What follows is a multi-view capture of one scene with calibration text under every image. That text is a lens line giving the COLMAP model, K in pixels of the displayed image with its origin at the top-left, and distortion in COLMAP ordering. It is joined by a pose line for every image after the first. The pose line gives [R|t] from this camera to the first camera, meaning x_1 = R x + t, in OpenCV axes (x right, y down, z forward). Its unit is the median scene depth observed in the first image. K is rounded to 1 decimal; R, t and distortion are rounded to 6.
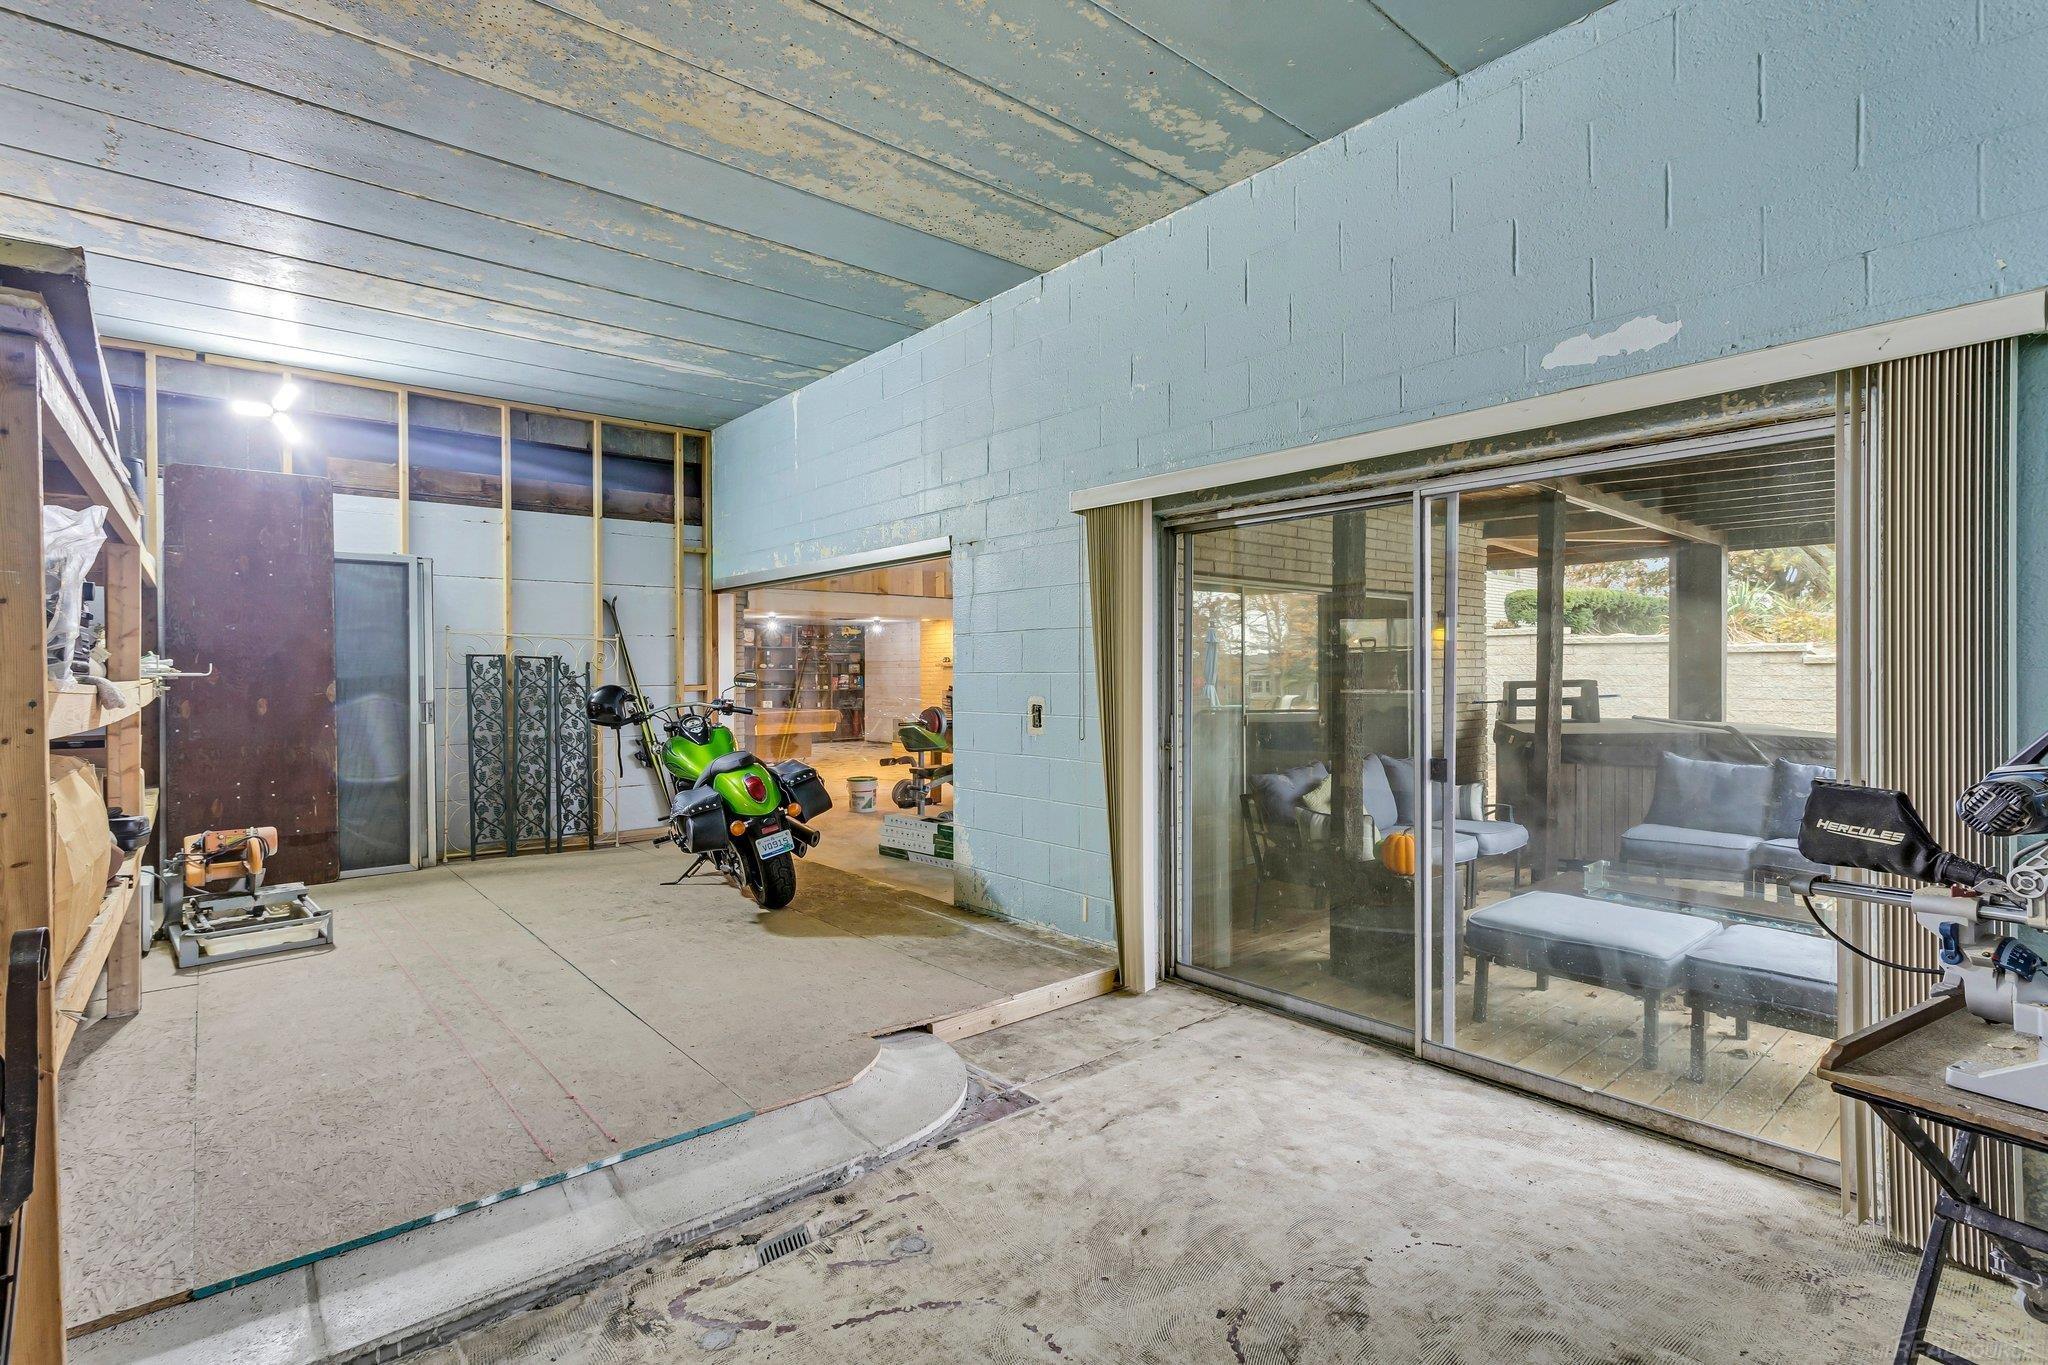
lens RADIAL K [[947.9, 0, 1023.1], [0, 947.9, 675.2], [0, 0, 1]] dist [-0.000064, 0.000000]
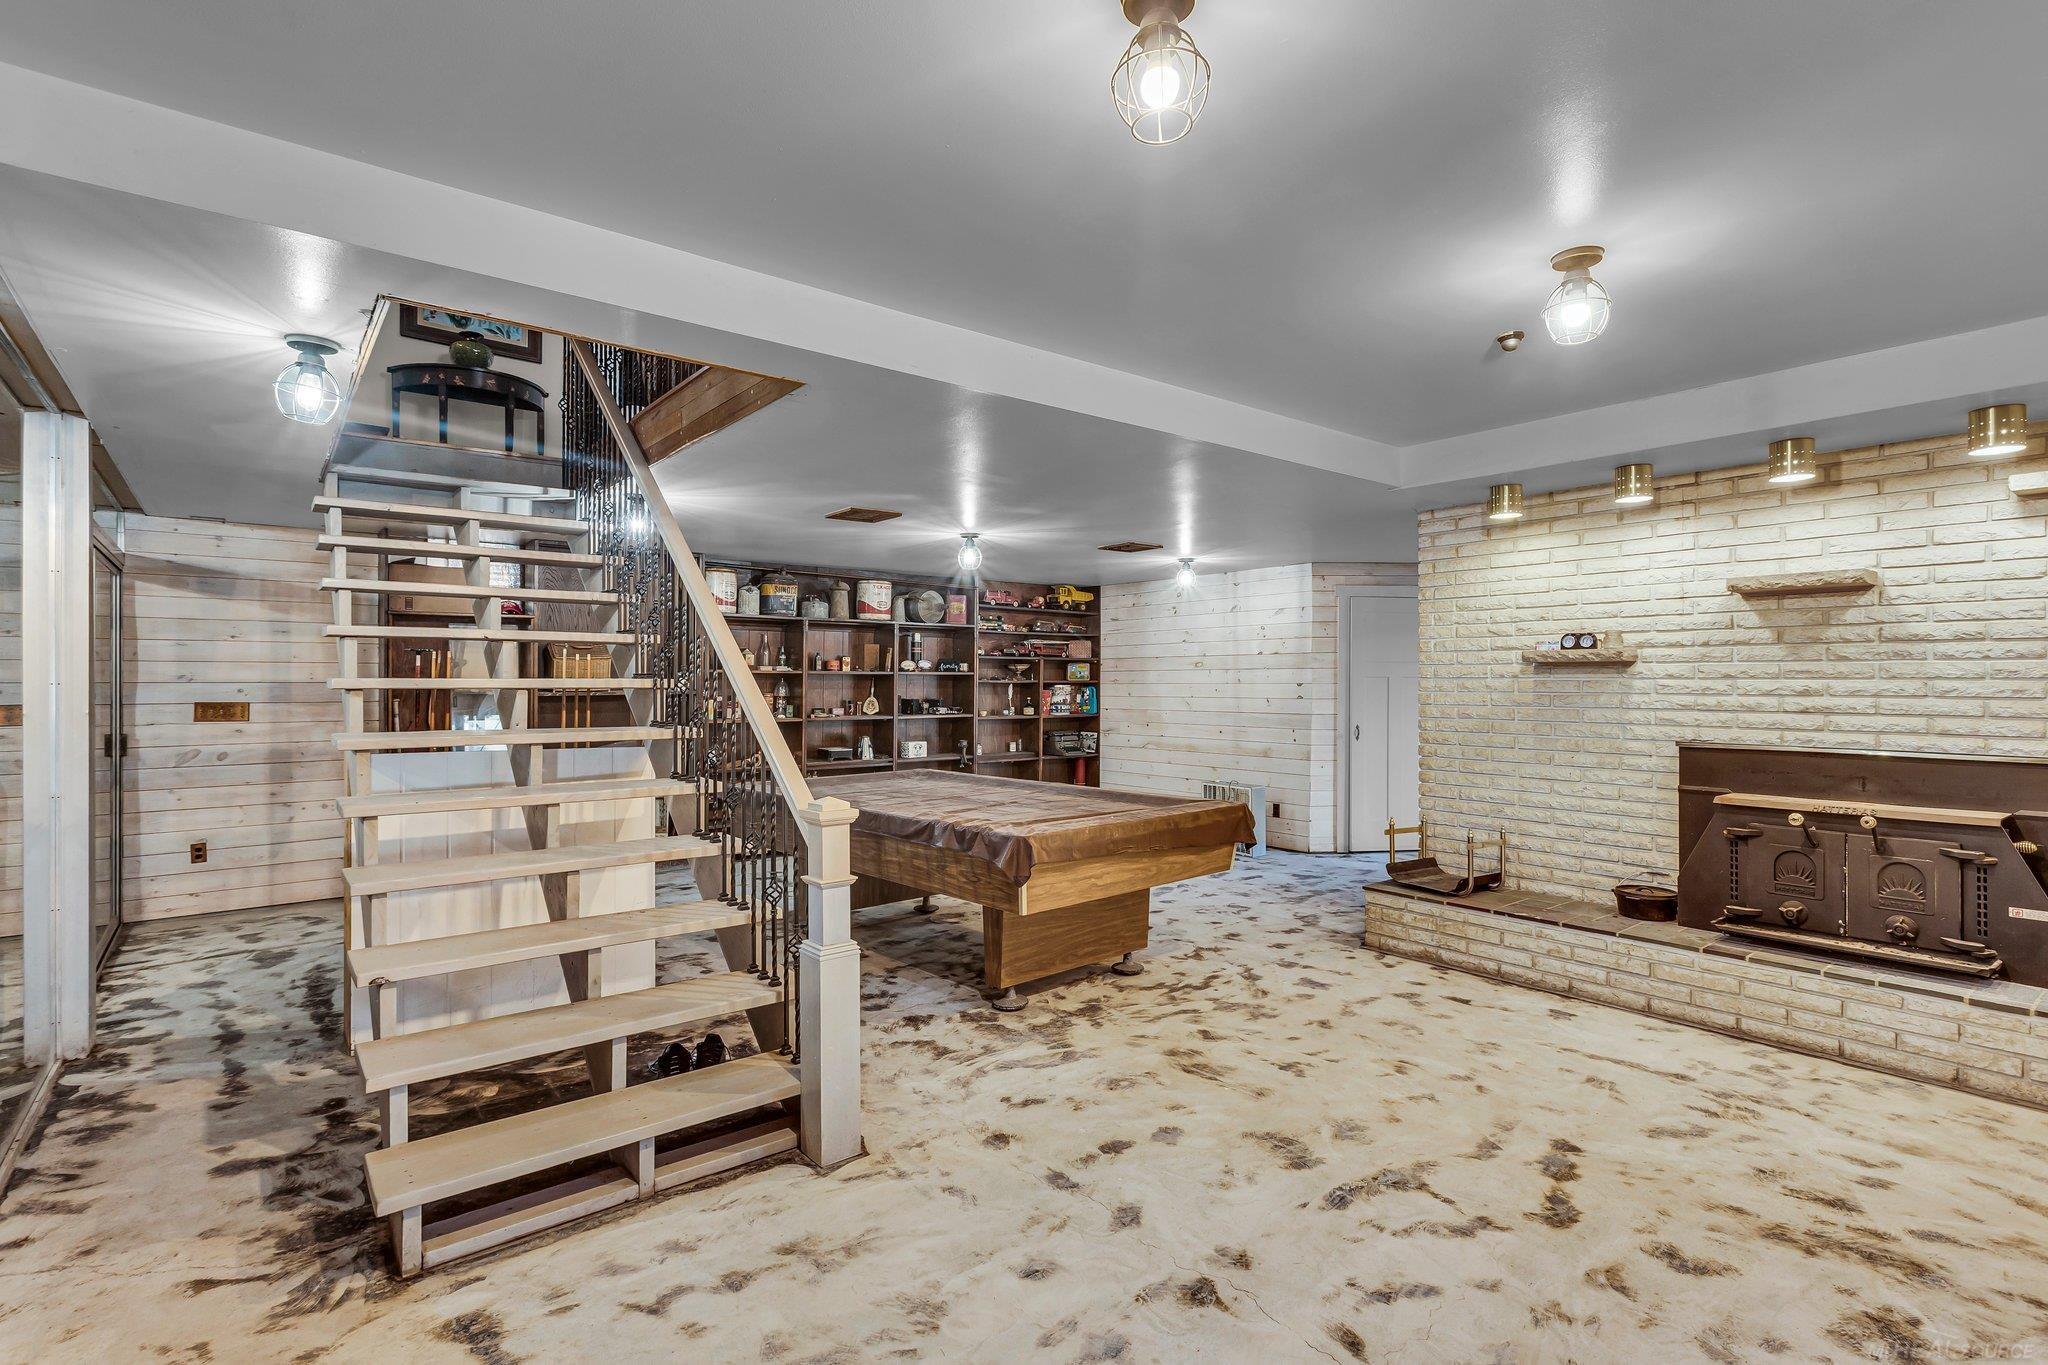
lens RADIAL K [[947.9, 0, 1024.3], [0, 947.9, 683.3], [0, 0, 1]] dist [-0.000064, 0.000000]
pose [[0.999808, 0.002232, -0.019463, -0.197643], [-0.002331, 0.999985, -0.005045, 0.001232], [0.019451, 0.005090, 0.999798, 0.503635]]
